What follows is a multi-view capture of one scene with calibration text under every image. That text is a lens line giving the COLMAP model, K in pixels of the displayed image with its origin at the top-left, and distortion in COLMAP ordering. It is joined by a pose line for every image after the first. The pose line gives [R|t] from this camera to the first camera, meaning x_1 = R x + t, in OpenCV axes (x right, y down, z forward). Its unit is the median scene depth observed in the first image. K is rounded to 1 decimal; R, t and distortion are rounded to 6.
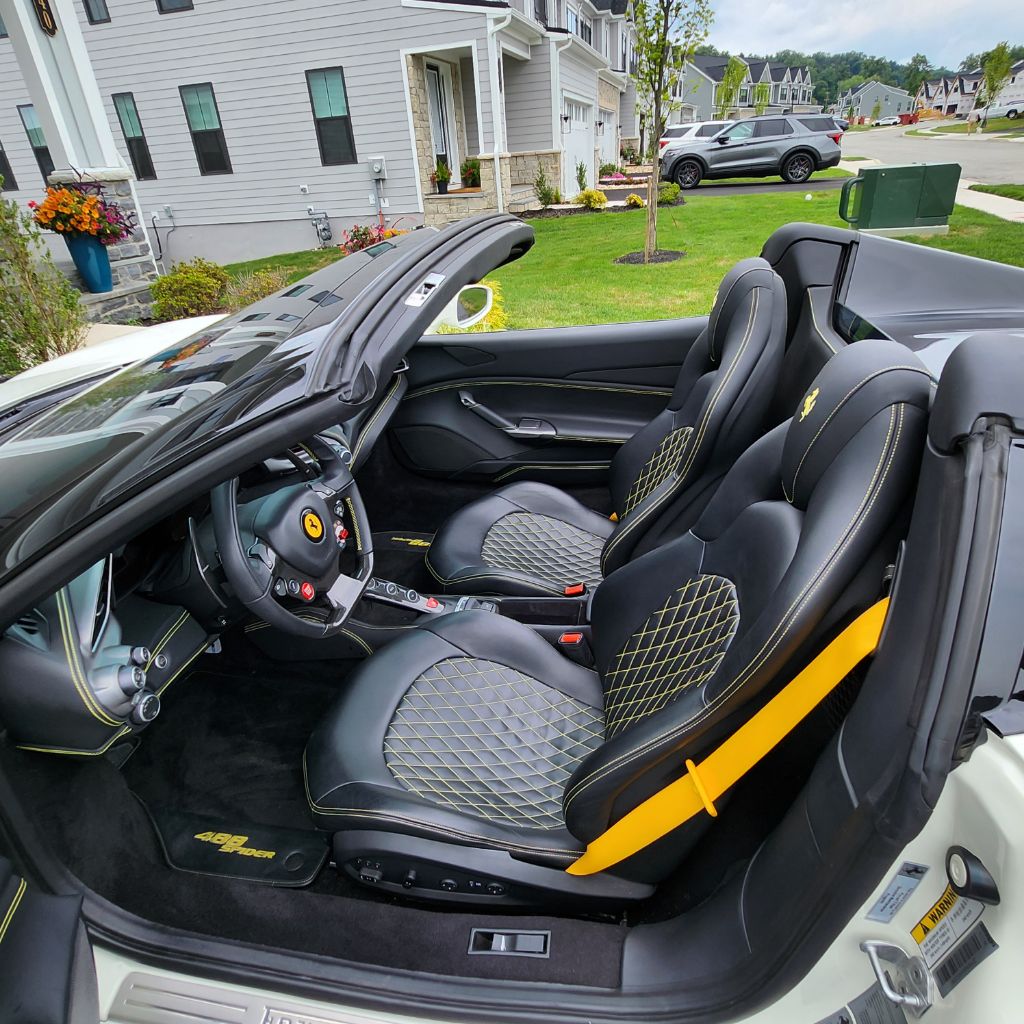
lens RADIAL K [[658.9, 0, 515.4], [0, 658.9, 518.9], [0, 0, 1]] dist [0.008642, -0.003866]
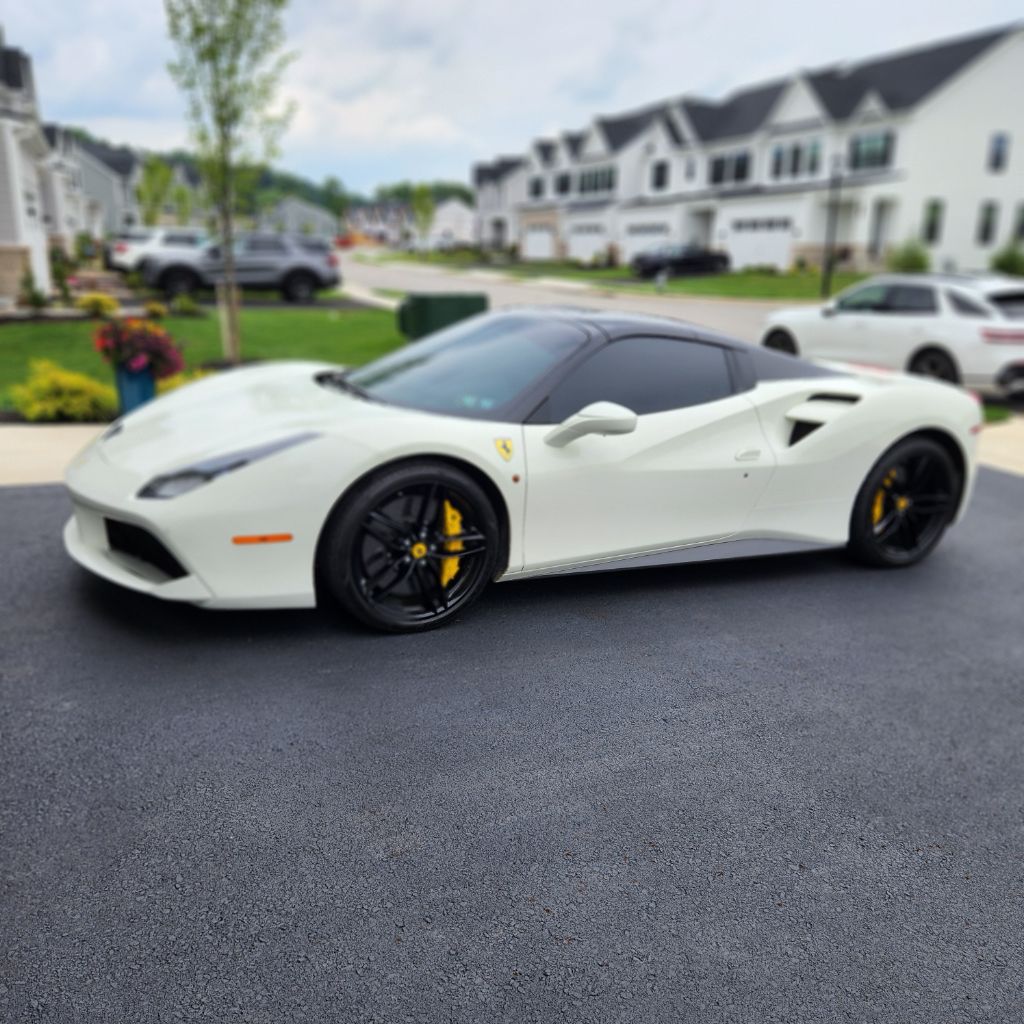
lens RADIAL K [[914.6, 0, 512.0], [0, 914.6, 512.0], [0, 0, 1]] dist [0.097165, -0.105518]
pose [[0.789576, -0.090280, 0.606975, -0.195028], [0.234436, 0.958470, -0.162404, 0.073811], [-0.567106, 0.270527, 0.777950, -0.130537]]
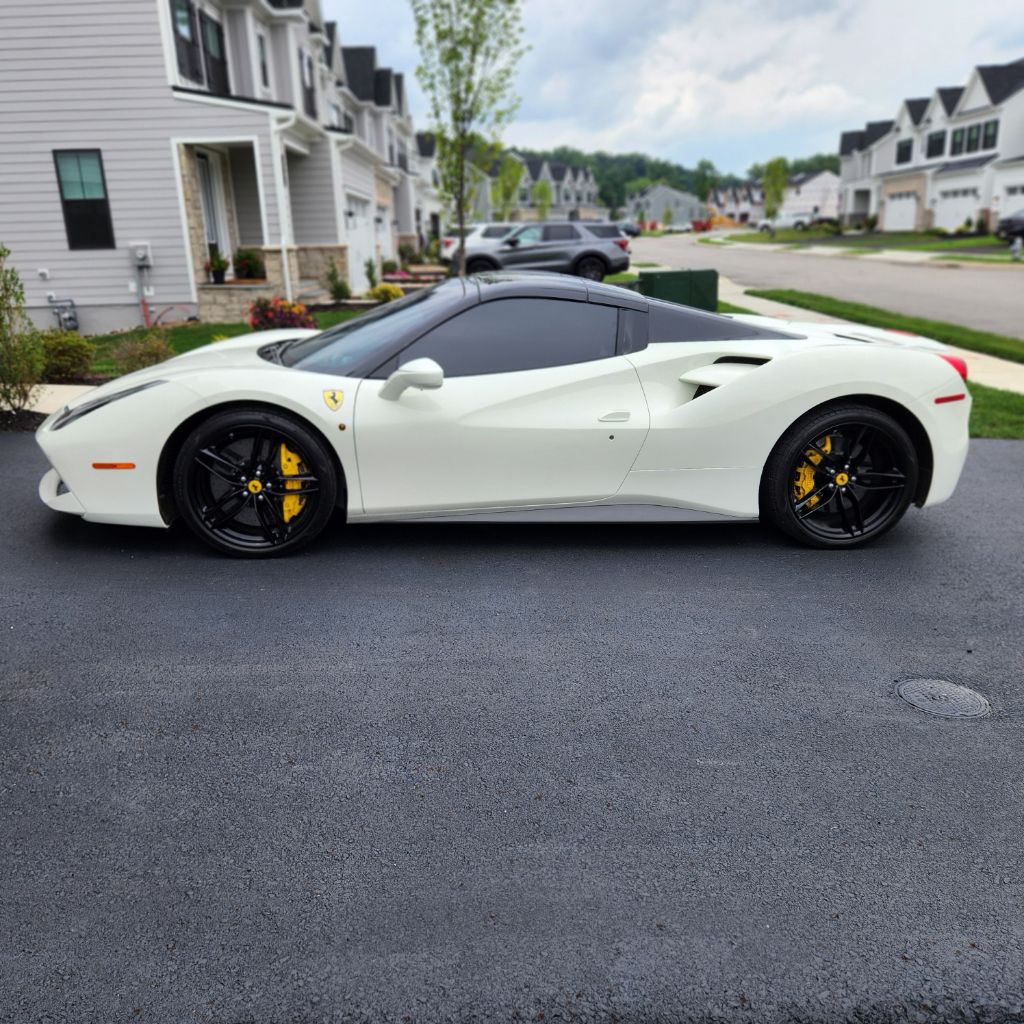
lens RADIAL K [[919.8, 0, 512.0], [0, 919.8, 512.0], [0, 0, 1]] dist [0.098507, -0.108635]
pose [[0.961599, -0.041295, 0.271334, -0.080525], [0.102039, 0.971542, -0.213763, 0.110369], [-0.254785, 0.233241, 0.938447, -0.199732]]
